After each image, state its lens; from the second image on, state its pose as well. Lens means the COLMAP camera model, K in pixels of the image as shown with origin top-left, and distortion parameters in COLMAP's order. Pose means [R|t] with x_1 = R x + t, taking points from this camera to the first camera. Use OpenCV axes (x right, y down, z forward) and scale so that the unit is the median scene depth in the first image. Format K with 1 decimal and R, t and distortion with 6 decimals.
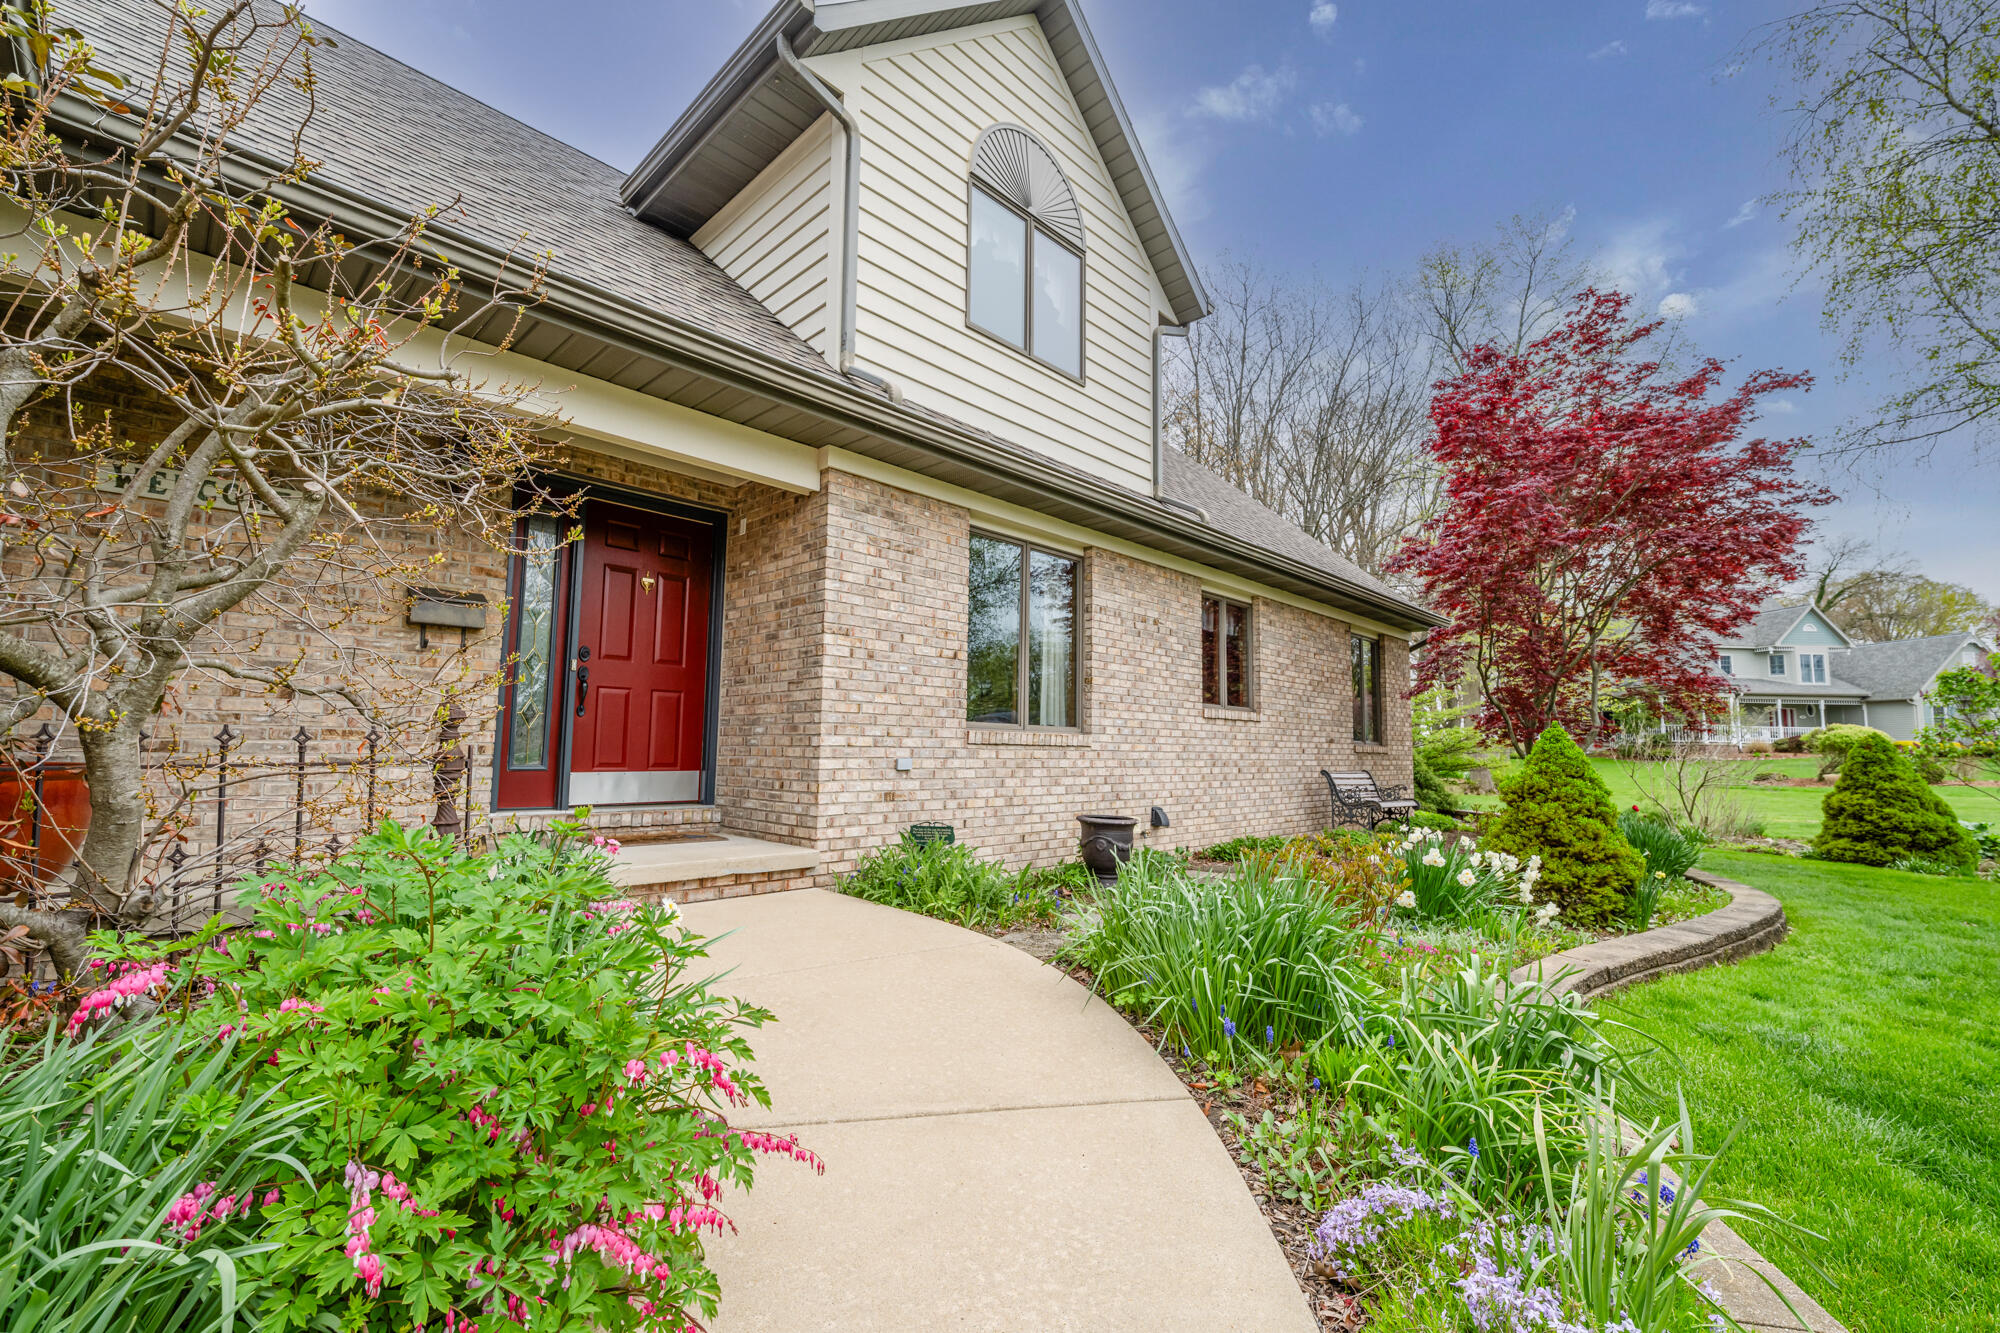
lens RADIAL K [[853.4, 0, 1000.0], [0, 853.4, 666.5], [0, 0, 1]] dist [-0.000703, 0.000177]
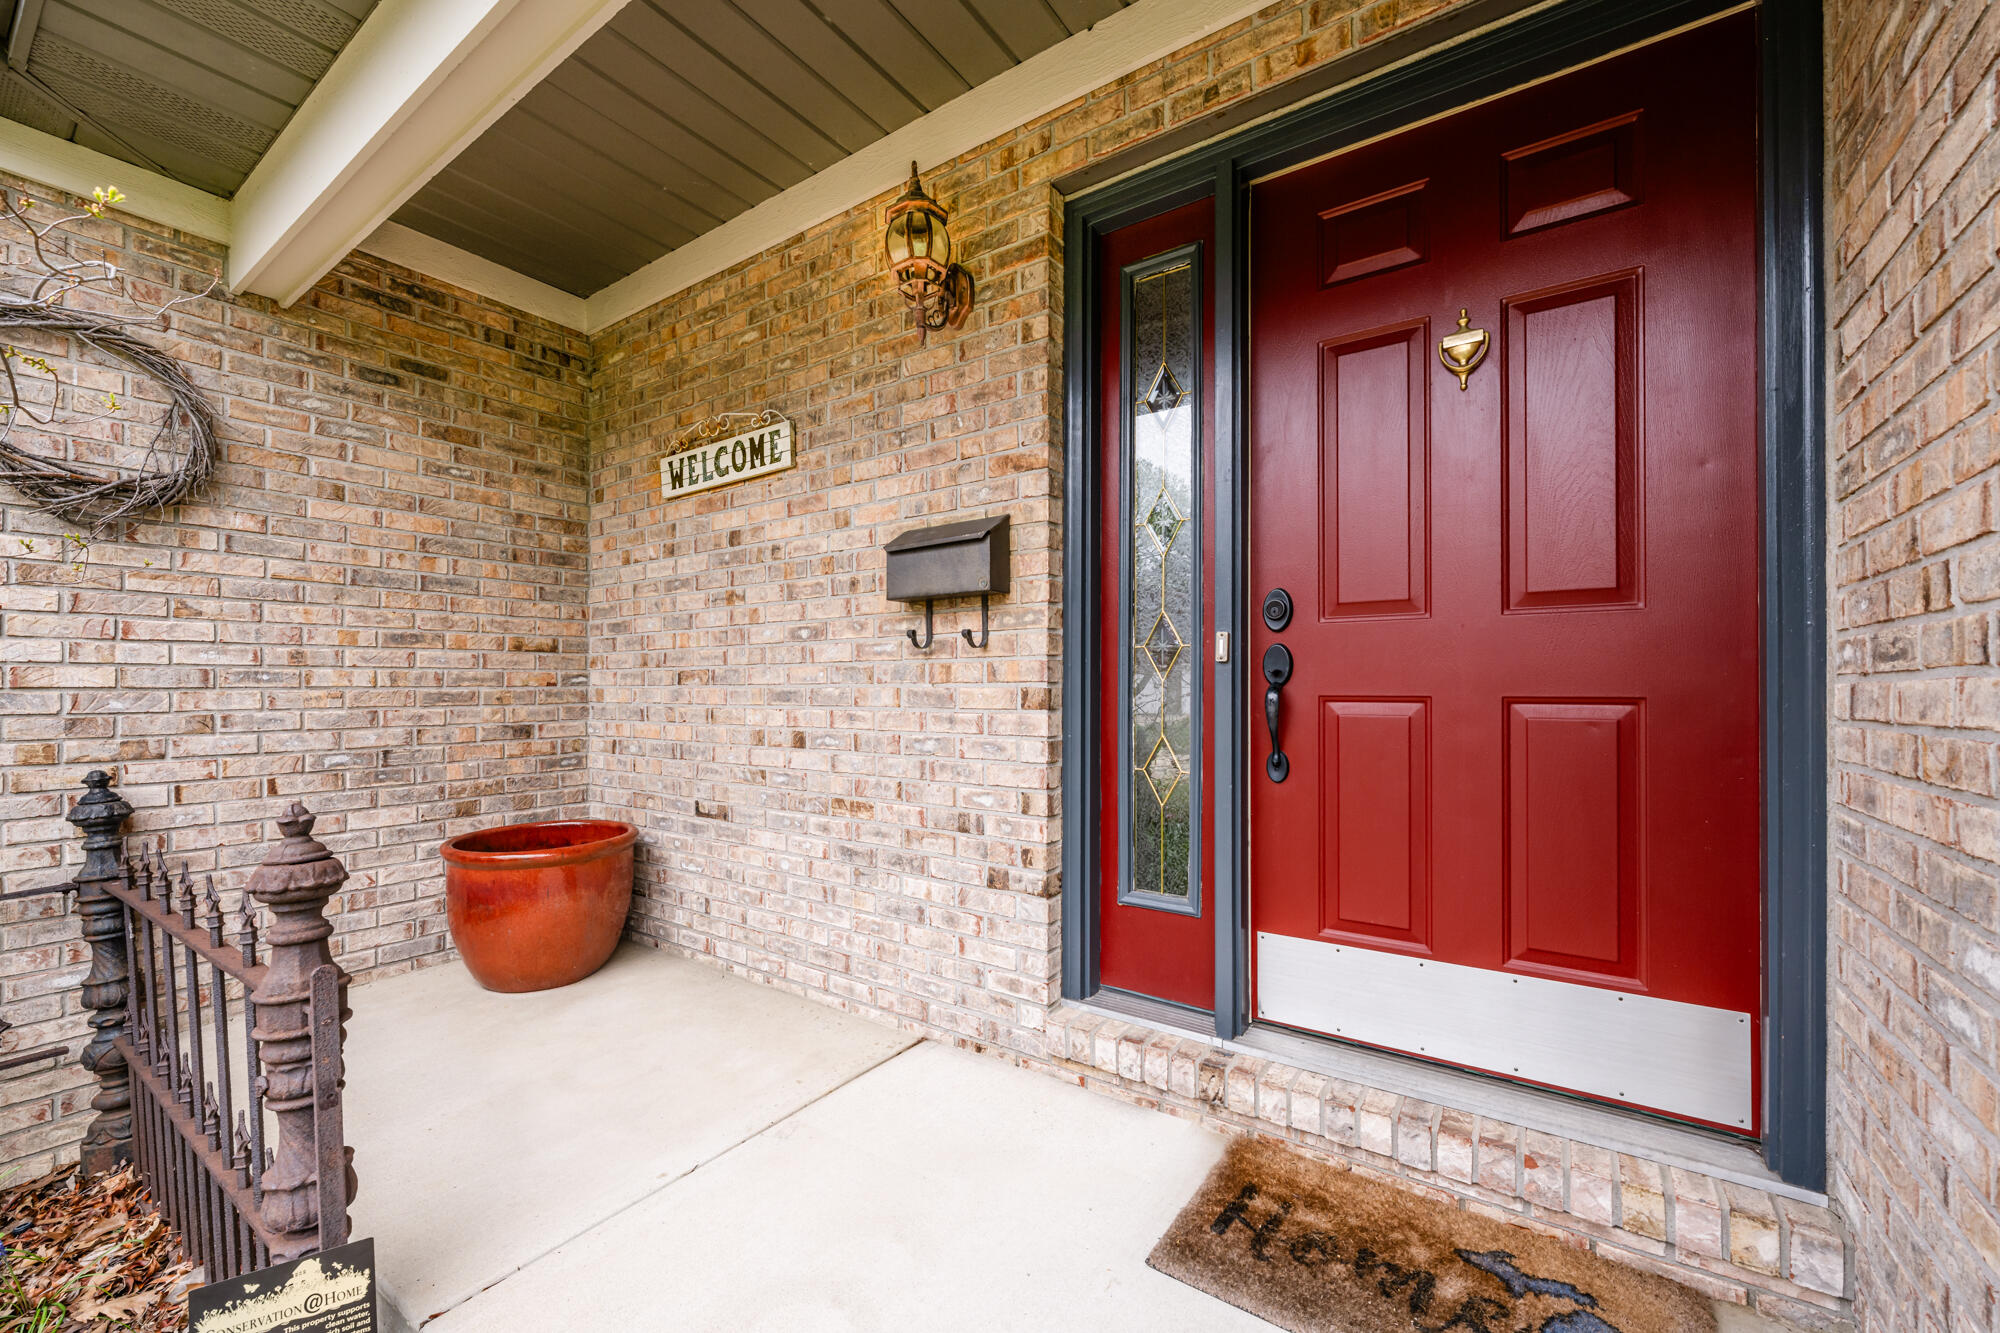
lens RADIAL K [[794.5, 0, 1000.0], [0, 794.5, 666.5], [0, 0, 1]] dist [-0.001060, -0.000170]
pose [[0.154127, -0.014953, -0.987938, -0.189134], [0.120231, 0.992739, 0.003732, -0.006278], [0.980709, -0.119356, 0.154805, 0.913430]]
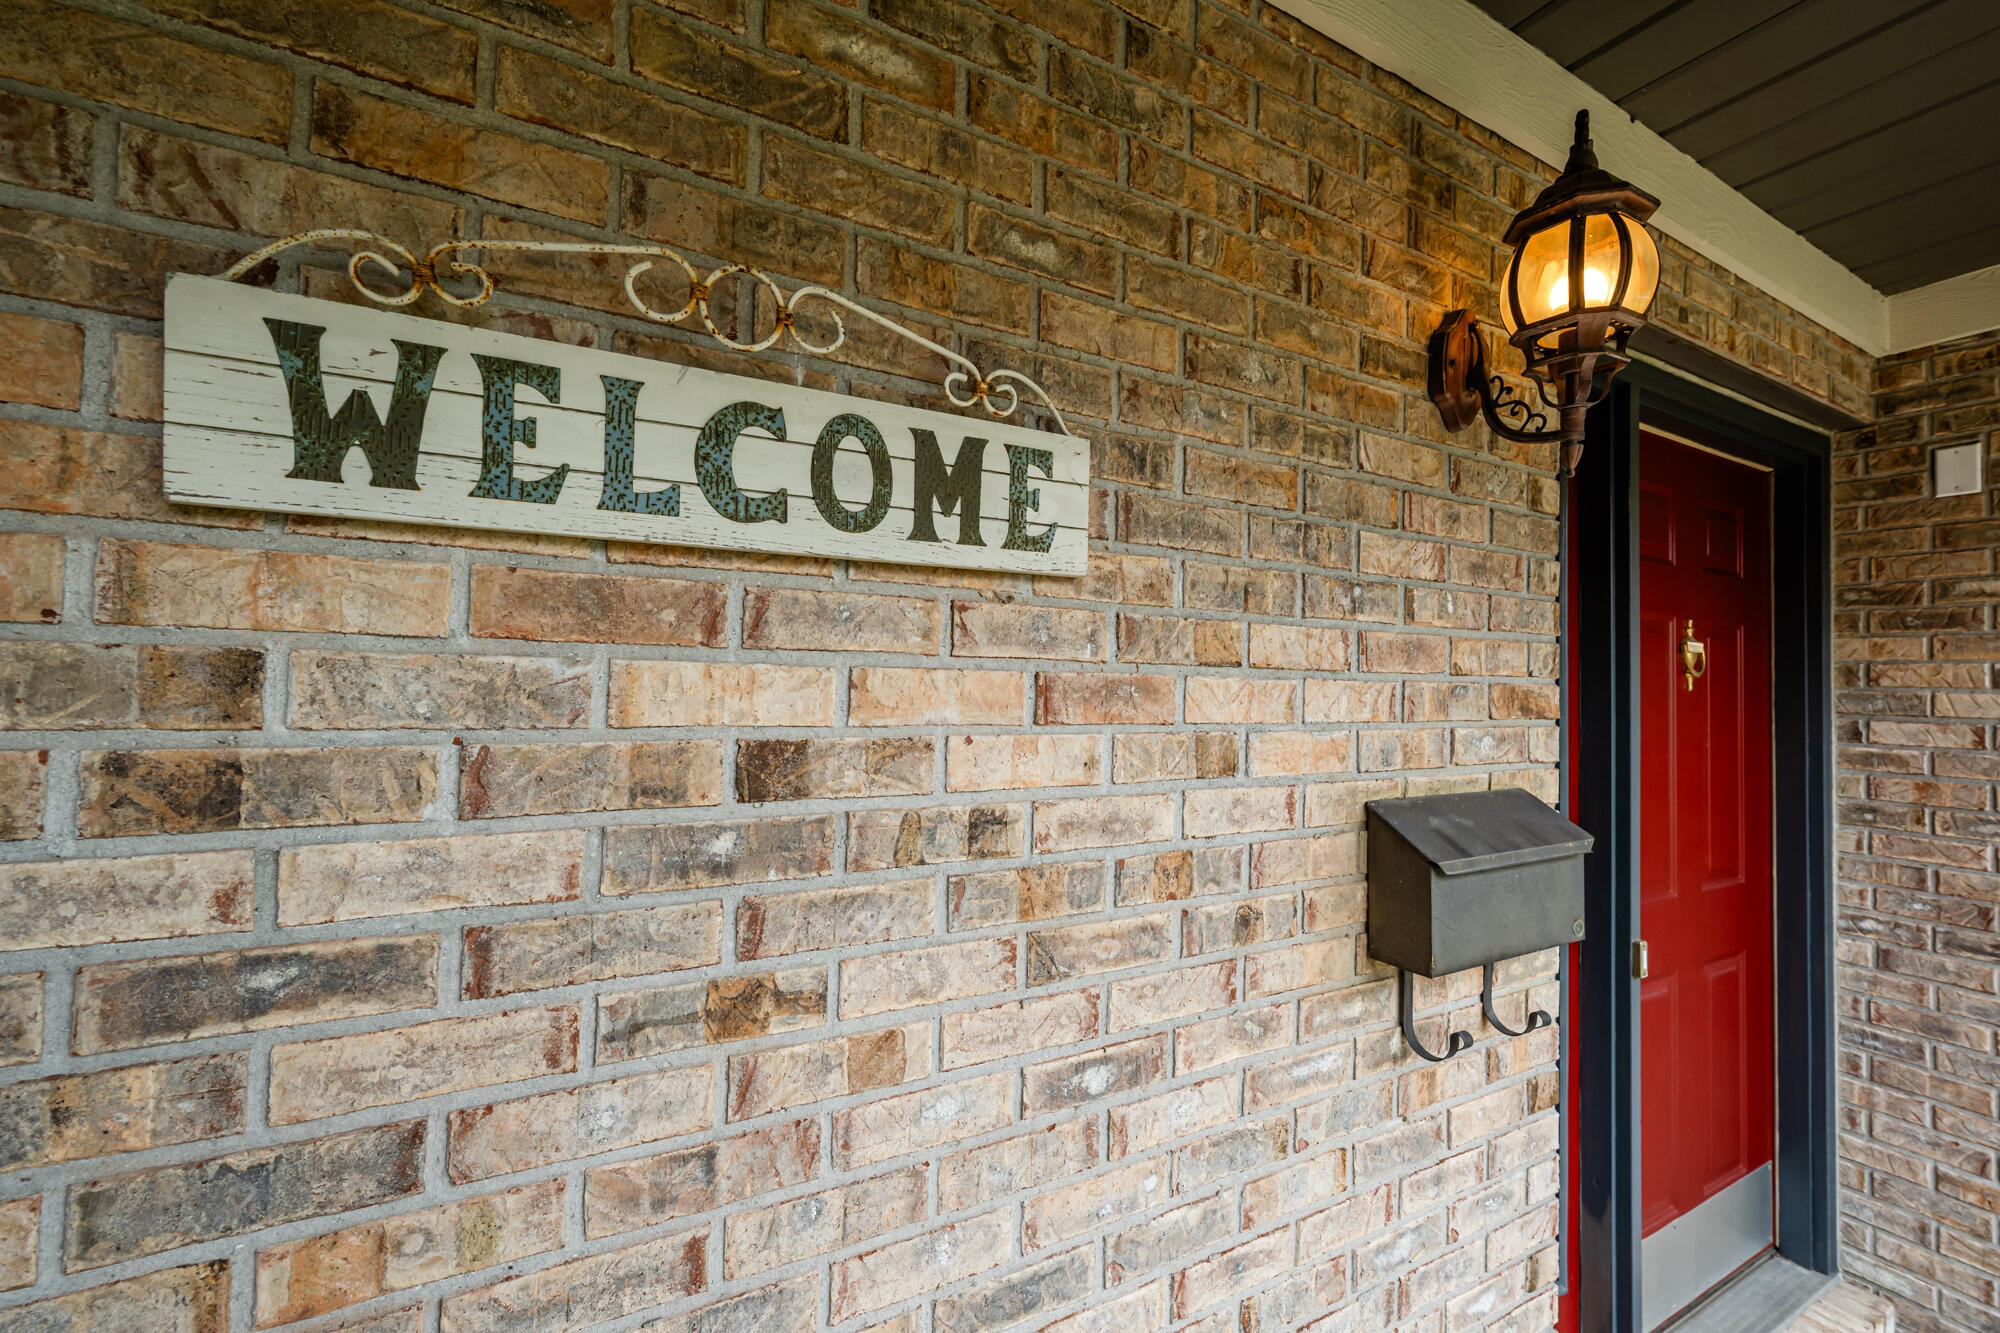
lens RADIAL K [[853.4, 0, 1000.0], [0, 853.4, 666.5], [0, 0, 1]] dist [-0.000703, 0.000177]
pose [[0.958955, 0.008570, -0.283430, -0.682933], [0.015225, 0.996545, 0.081646, -0.146261], [0.283151, -0.082610, 0.955511, 0.694517]]
